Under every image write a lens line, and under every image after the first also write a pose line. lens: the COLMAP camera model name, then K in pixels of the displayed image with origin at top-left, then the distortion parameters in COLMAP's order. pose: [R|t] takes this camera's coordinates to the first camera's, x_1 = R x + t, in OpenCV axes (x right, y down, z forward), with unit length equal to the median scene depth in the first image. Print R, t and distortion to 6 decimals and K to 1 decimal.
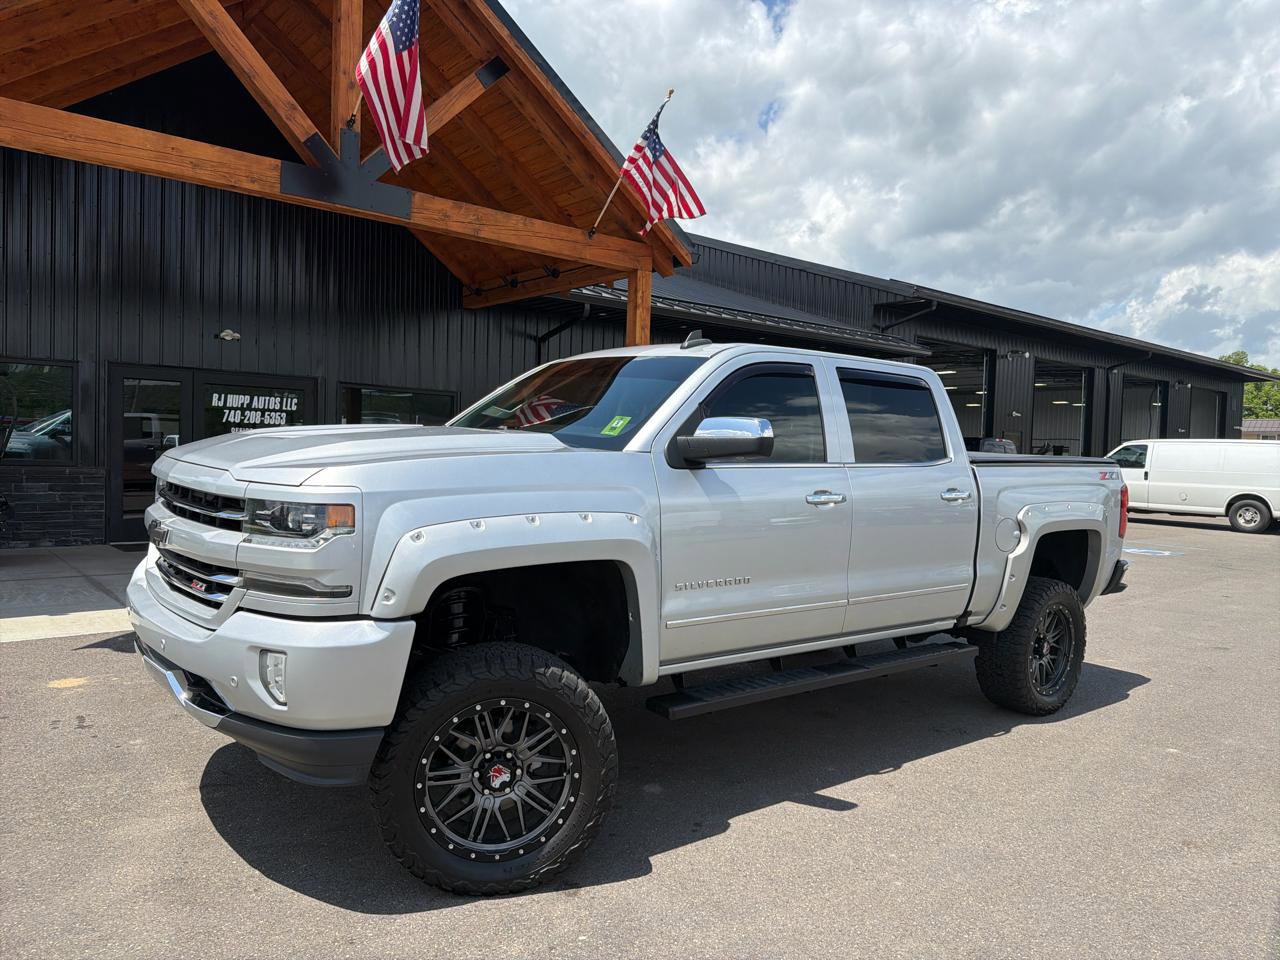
lens RADIAL K [[902.0, 0, 668.6], [0, 902.0, 495.6], [0, 0, 1]] dist [0.059085, -0.082437]
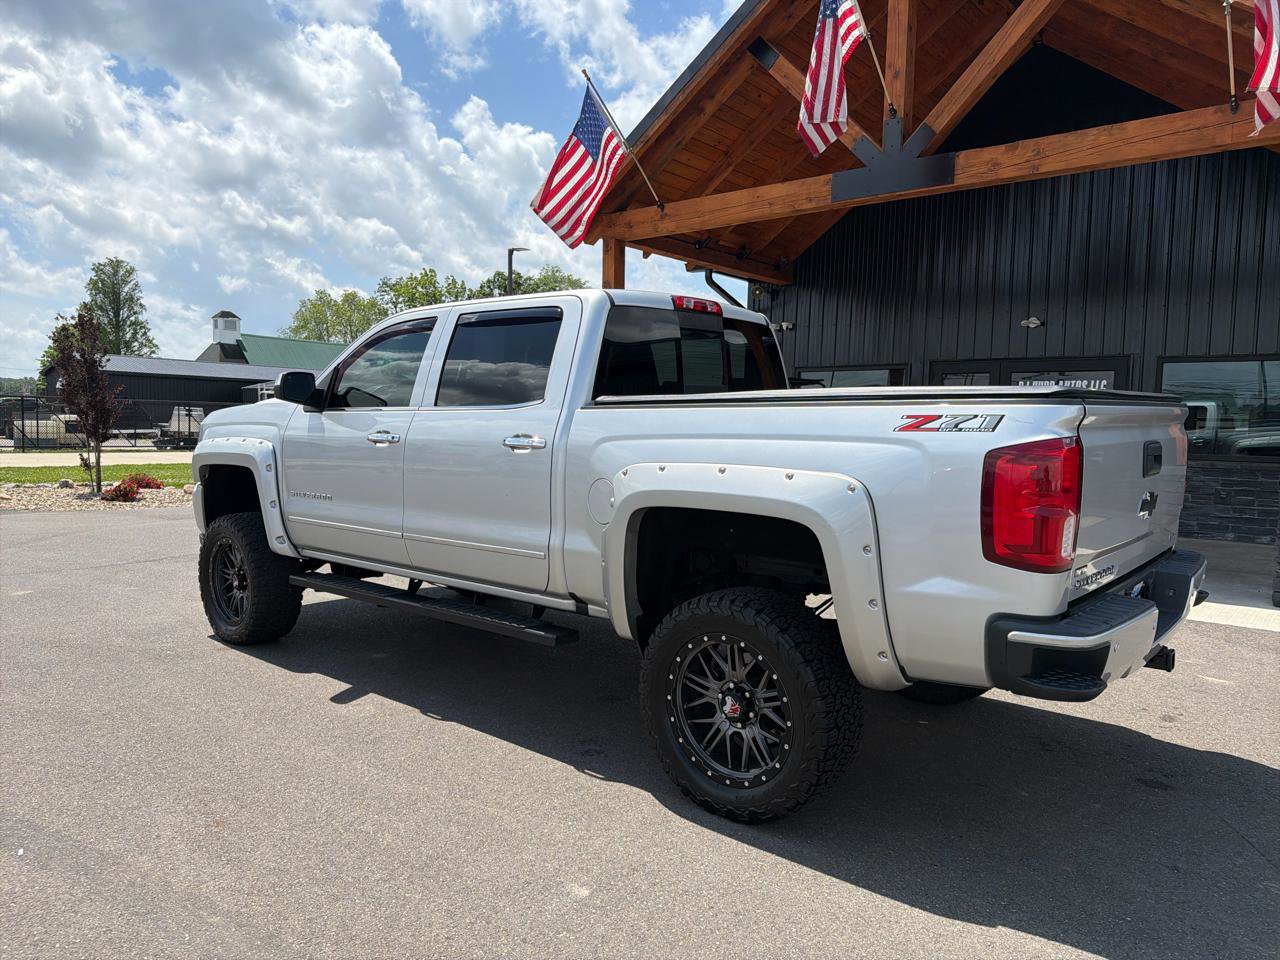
lens RADIAL K [[925.2, 0, 635.3], [0, 925.2, 498.2], [0, 0, 1]] dist [0.039829, -0.035541]
pose [[0.153227, 0.051455, -0.986851, 1.098945], [-0.062811, 0.997131, 0.042238, 0.008508], [0.986193, 0.055514, 0.156019, 0.913081]]
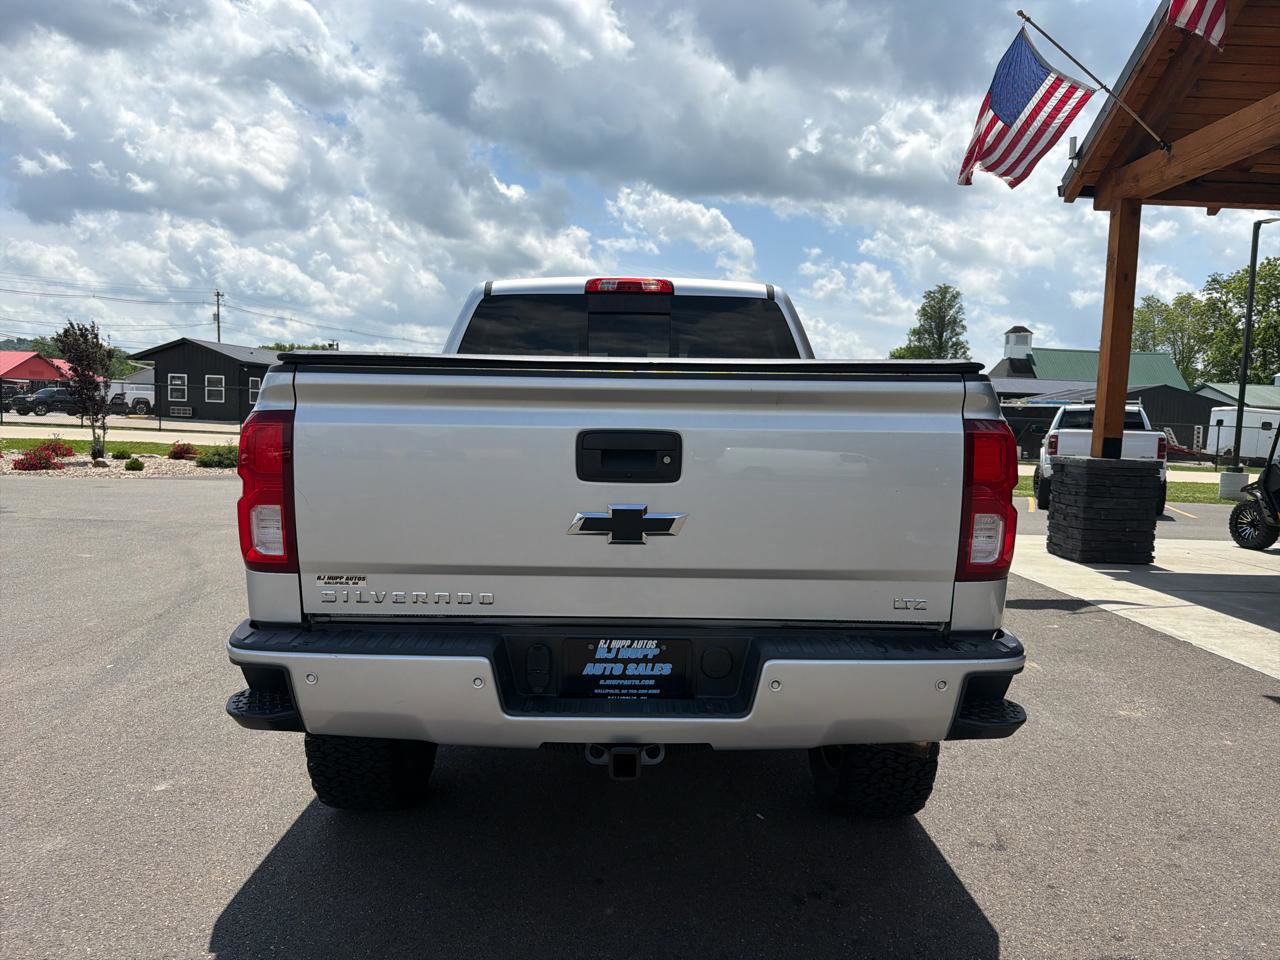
lens RADIAL K [[928.3, 0, 646.9], [0, 928.3, 483.4], [0, 0, 1]] dist [0.030451, -0.007988]
pose [[-0.625034, 0.003027, -0.780591, 0.862023], [-0.092937, 0.992591, 0.078265, -0.024154], [0.775045, 0.121464, -0.620122, 1.619492]]
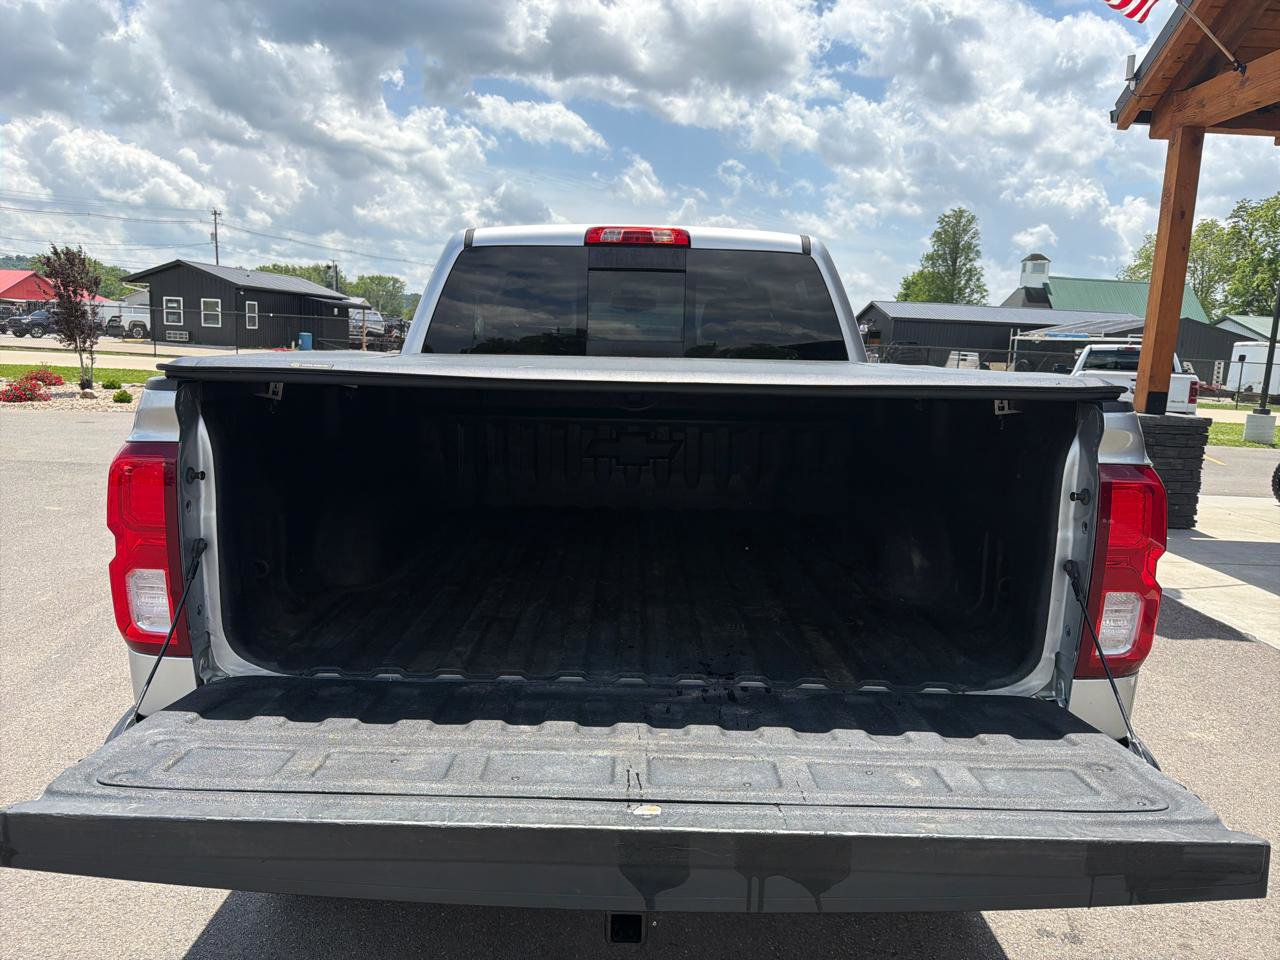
lens RADIAL K [[930.7, 0, 640.0], [0, 930.7, 480.0], [0, 0, 1]] dist [0.016220, 0.000492]
pose [[-0.634376, 0.054645, -0.771091, 0.774330], [-0.103806, 0.982442, 0.155024, -0.060911], [0.766023, 0.178387, -0.617565, 1.539776]]
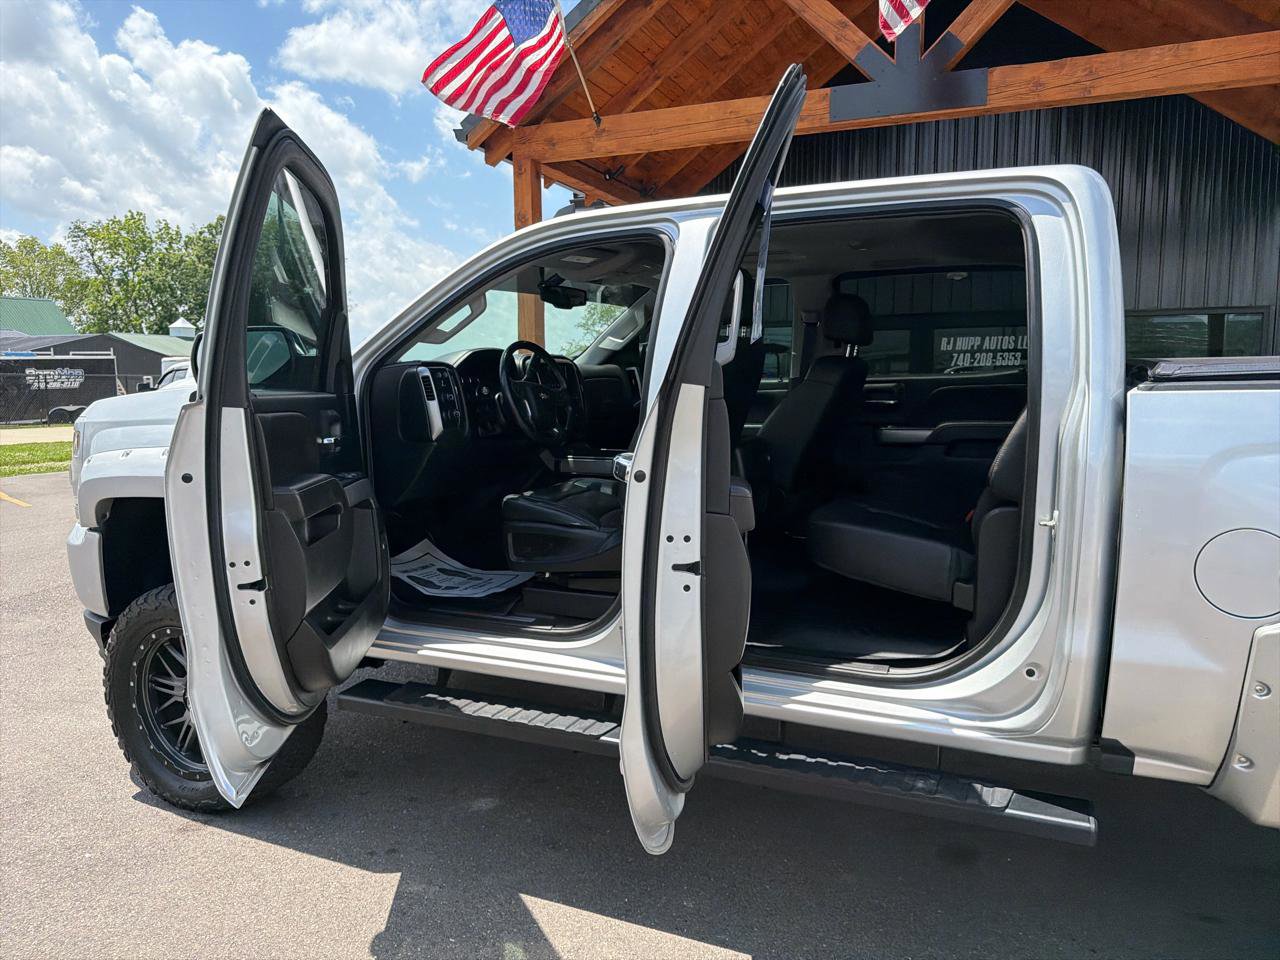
lens RADIAL K [[963.5, 0, 635.3], [0, 963.5, 460.3], [0, 0, 1]] dist [0.007614, 0.000507]
pose [[0.435189, 0.036204, -0.899611, 0.620469], [-0.025010, 0.999292, 0.028117, -0.006408], [0.899992, 0.010263, 0.435786, 0.590206]]
